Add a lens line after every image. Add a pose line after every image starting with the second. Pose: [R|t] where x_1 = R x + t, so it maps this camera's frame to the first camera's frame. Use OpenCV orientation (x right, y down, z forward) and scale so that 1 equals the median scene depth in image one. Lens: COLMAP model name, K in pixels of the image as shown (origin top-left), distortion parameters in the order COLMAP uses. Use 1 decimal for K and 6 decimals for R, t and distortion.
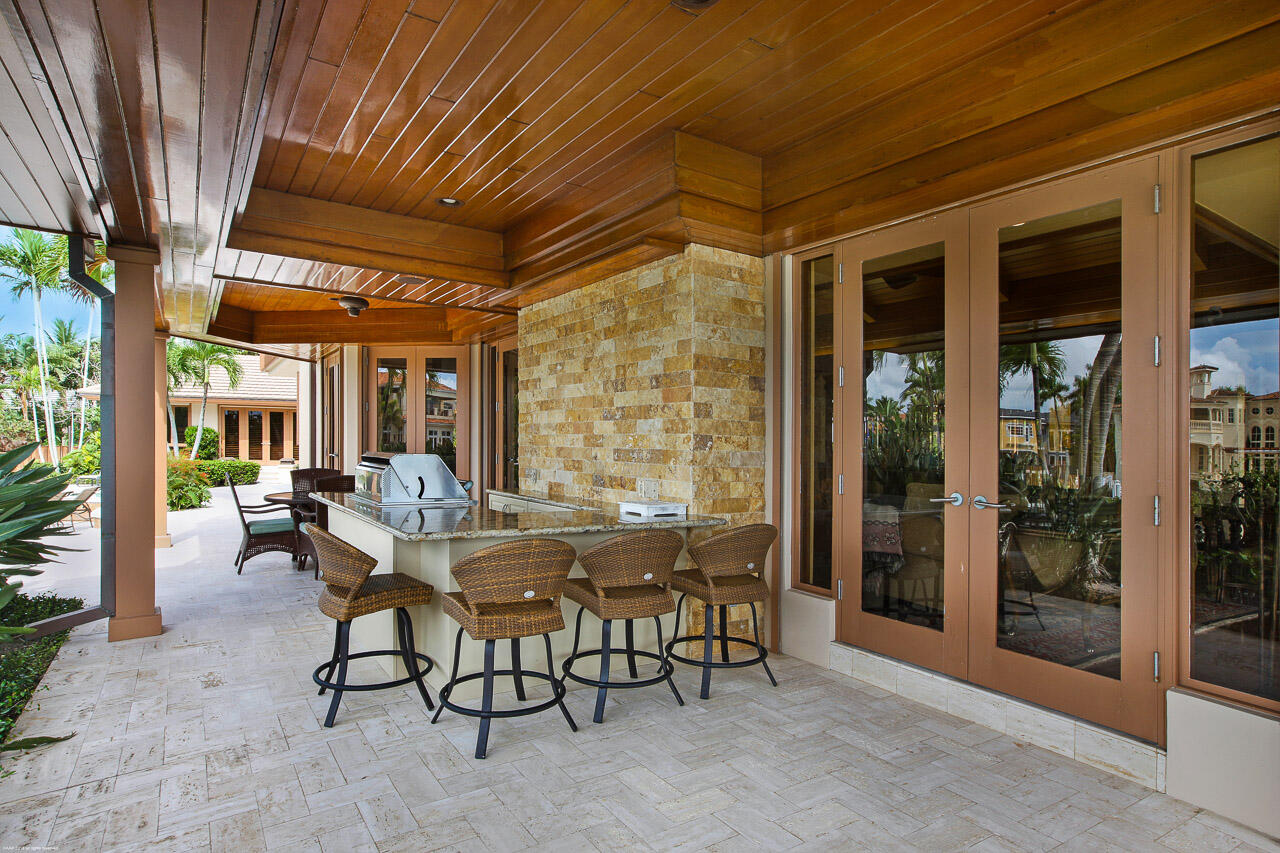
lens RADIAL K [[701.1, 0, 640.4], [0, 701.1, 430.4], [0, 0, 1]] dist [-0.000338, -0.000129]
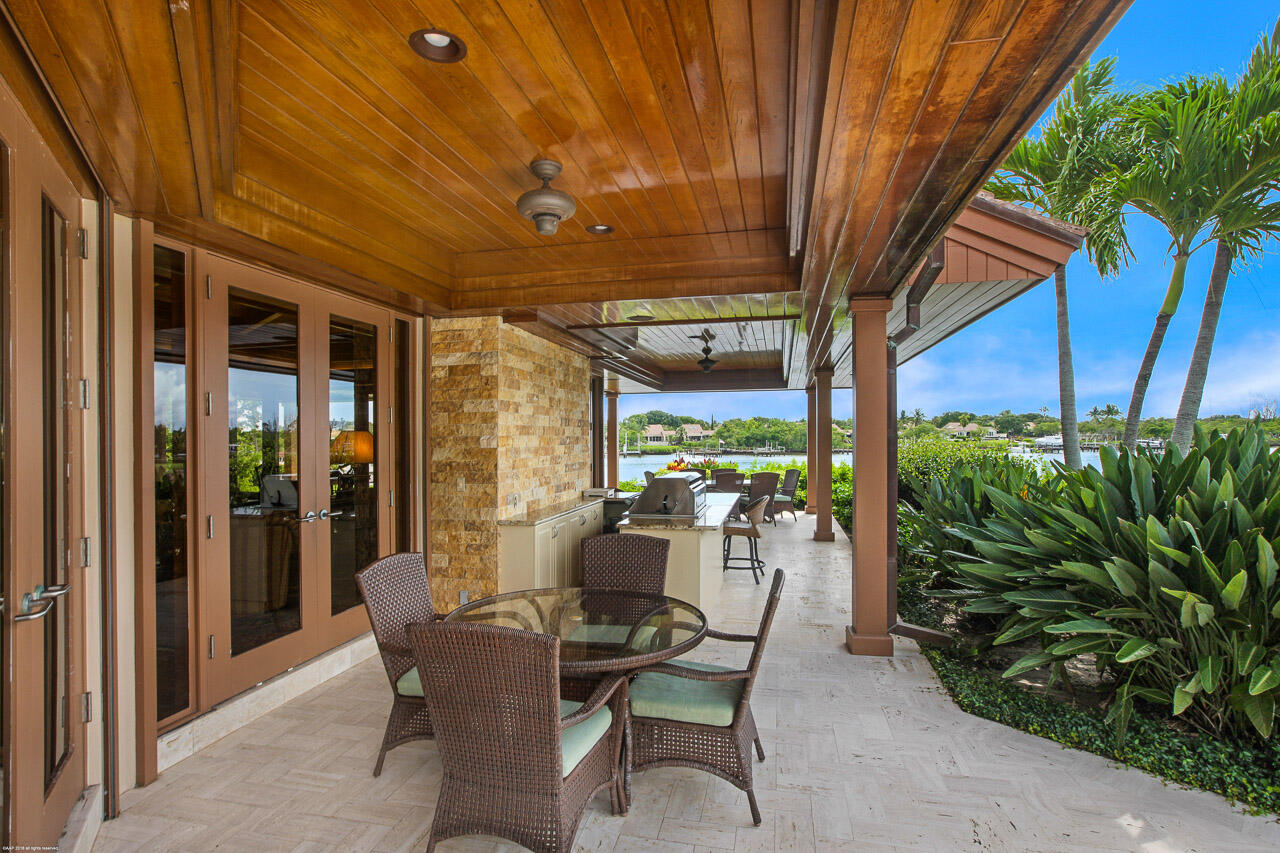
lens RADIAL K [[623.1, 0, 640.1], [0, 623.1, 435.2], [0, 0, 1]] dist [-0.002708, -0.000175]
pose [[-0.703772, 0.011332, 0.710335, -0.470857], [0.005315, 0.999929, -0.010686, -0.008901], [-0.710406, -0.003745, -0.703782, 0.784011]]
